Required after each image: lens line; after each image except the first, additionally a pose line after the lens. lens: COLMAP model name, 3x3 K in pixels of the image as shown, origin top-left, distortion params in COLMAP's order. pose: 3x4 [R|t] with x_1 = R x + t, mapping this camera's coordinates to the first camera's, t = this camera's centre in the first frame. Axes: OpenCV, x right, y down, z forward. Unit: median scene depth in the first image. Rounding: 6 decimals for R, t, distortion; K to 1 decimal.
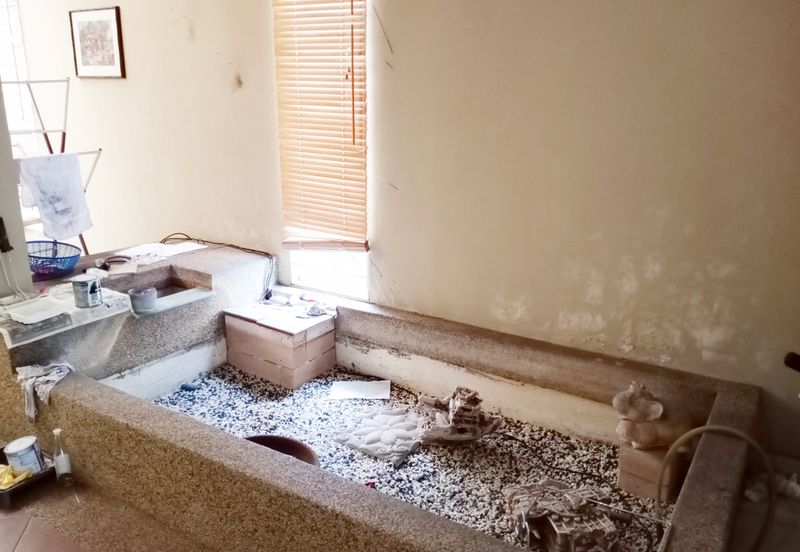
lens RADIAL K [[648.4, 0, 405.8], [0, 648.4, 274.5], [0, 0, 1]] dist [-0.005132, -0.023865]
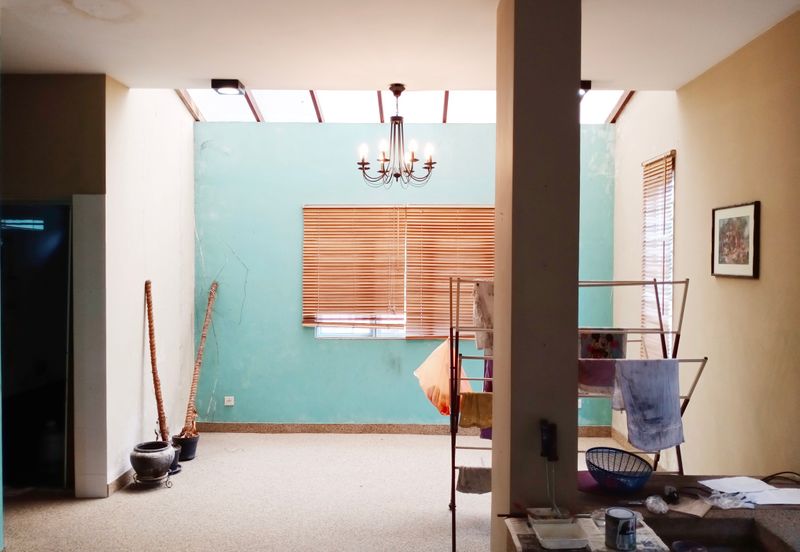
lens RADIAL K [[648.4, 0, 395.6], [0, 648.4, 283.4], [0, 0, 1]] dist [-0.005132, -0.023865]
pose [[0.530438, 0.015874, -0.847575, 0.048723], [-0.233783, 0.963792, -0.128258, -0.079122], [0.814850, 0.266181, 0.514943, 0.172686]]
